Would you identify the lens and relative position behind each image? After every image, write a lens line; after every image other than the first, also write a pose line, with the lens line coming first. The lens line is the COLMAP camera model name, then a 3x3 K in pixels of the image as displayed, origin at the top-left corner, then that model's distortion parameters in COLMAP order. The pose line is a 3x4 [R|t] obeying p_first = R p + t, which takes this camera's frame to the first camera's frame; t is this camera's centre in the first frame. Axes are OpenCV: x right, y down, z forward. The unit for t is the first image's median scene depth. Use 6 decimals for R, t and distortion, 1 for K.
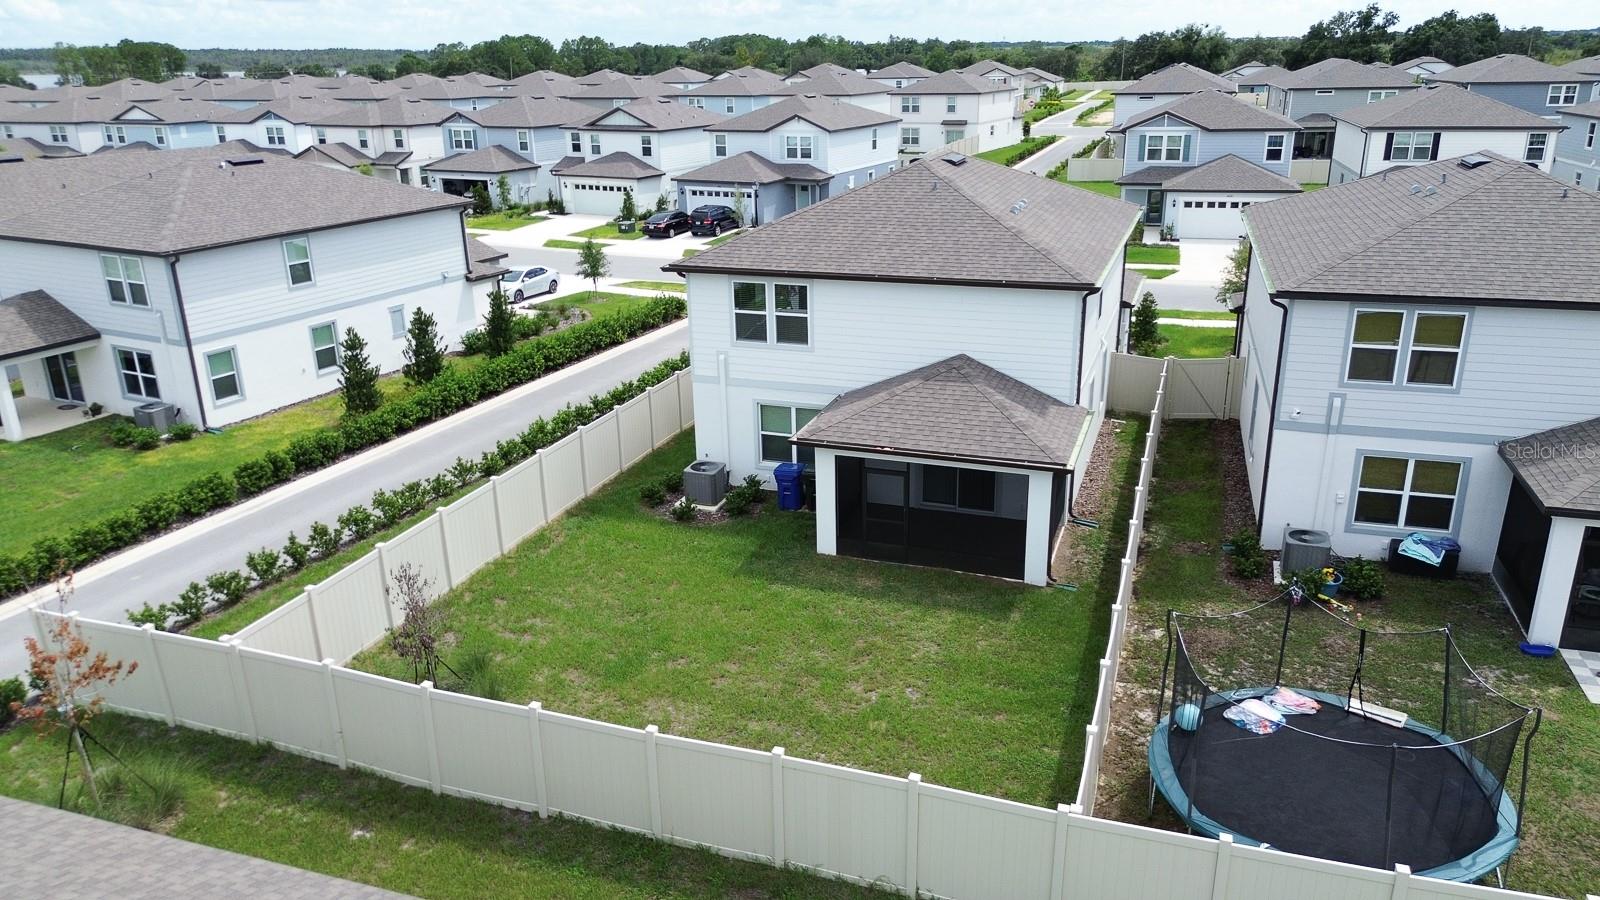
lens RADIAL K [[1138.2, 0, 808.9], [0, 1138.2, 437.1], [0, 0, 1]] dist [0.085012, -0.103560]
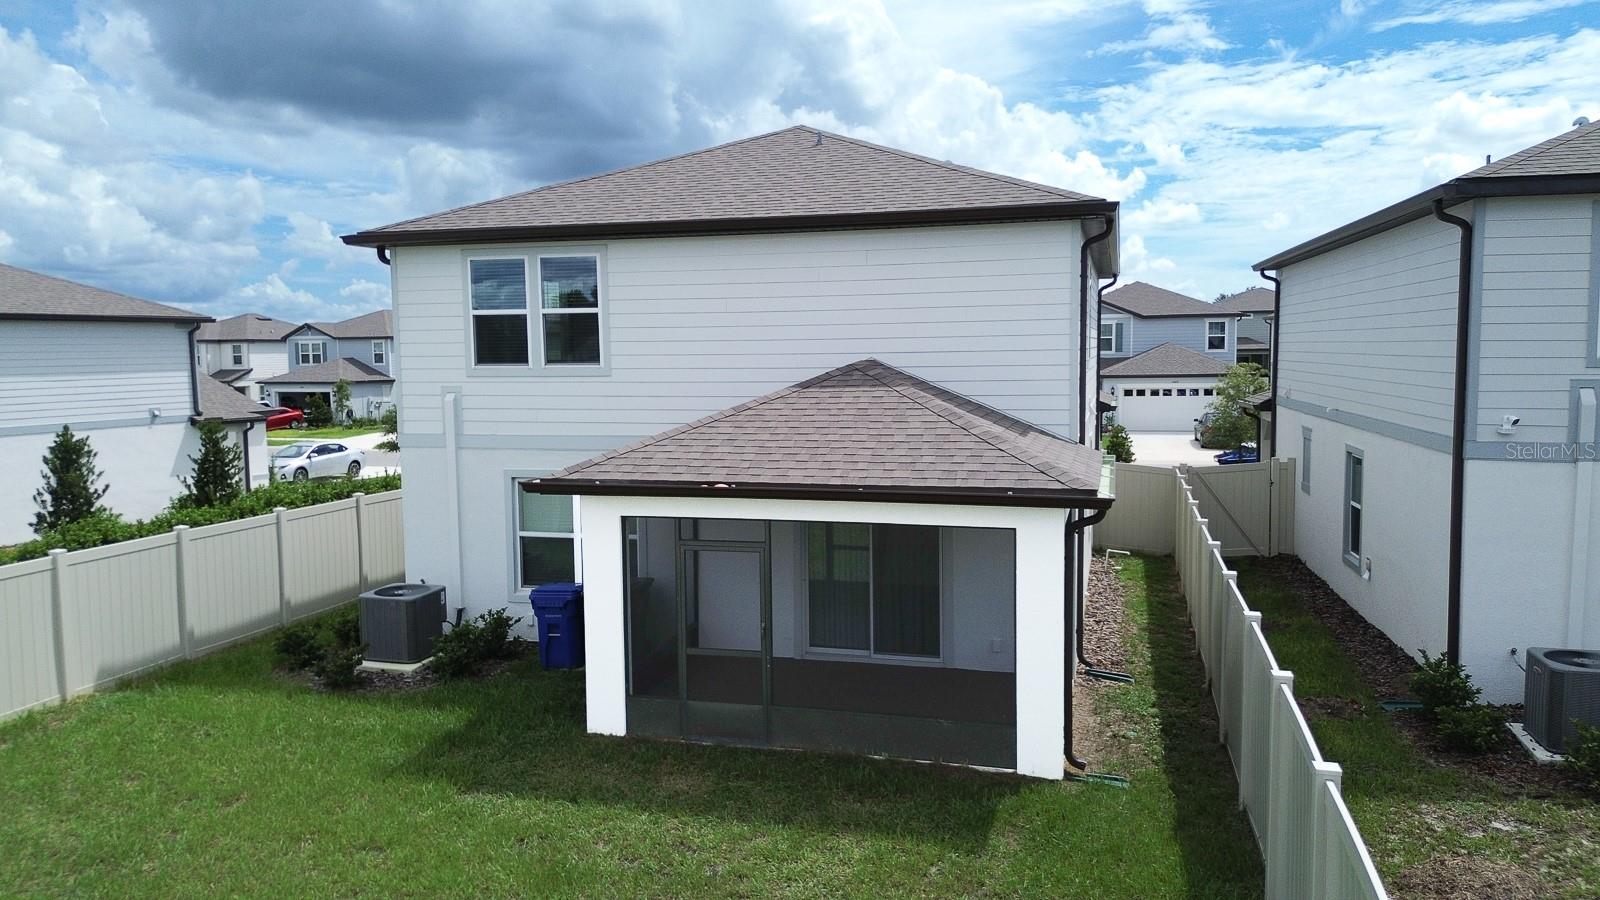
lens RADIAL K [[1138.2, 0, 808.9], [0, 1138.2, 437.1], [0, 0, 1]] dist [0.085012, -0.103560]
pose [[0.997399, -0.001058, 0.072066, 0.061467], [0.018632, 0.969689, -0.243630, 0.093041], [-0.069624, 0.244339, 0.967187, 0.453972]]
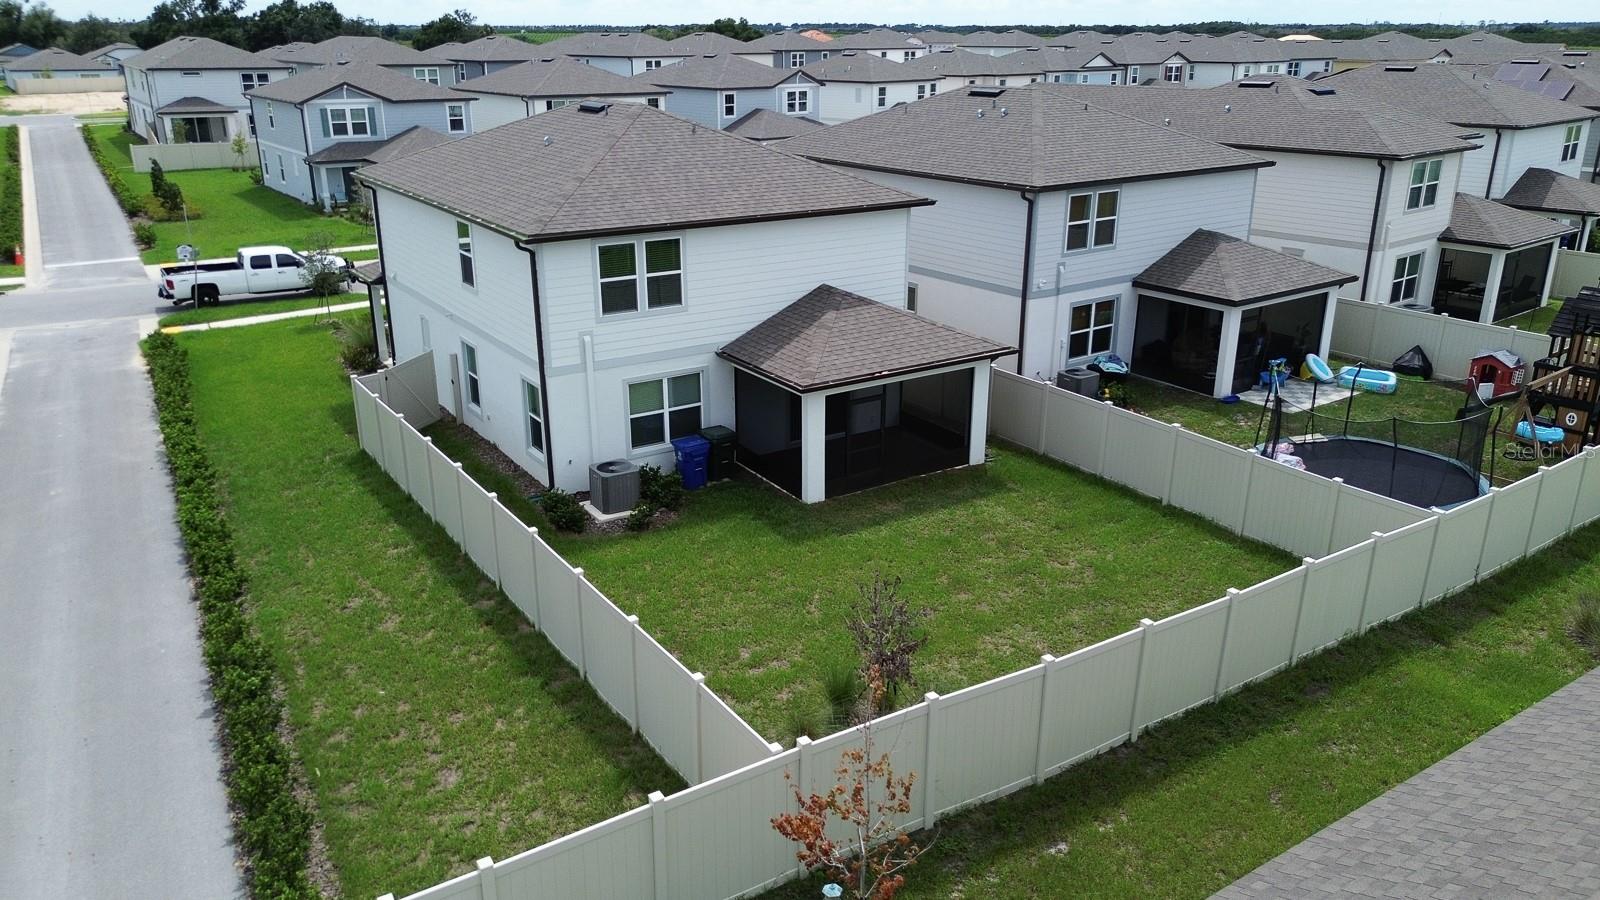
lens RADIAL K [[1161.6, 0, 800.0], [0, 1161.6, 450.0], [0, 0, 1]] dist [0.005191, 0.063266]
pose [[0.604740, -0.253355, 0.755050, -0.672901], [0.242948, 0.961549, 0.128062, -0.064581], [-0.758463, 0.105994, 0.643039, 0.340672]]
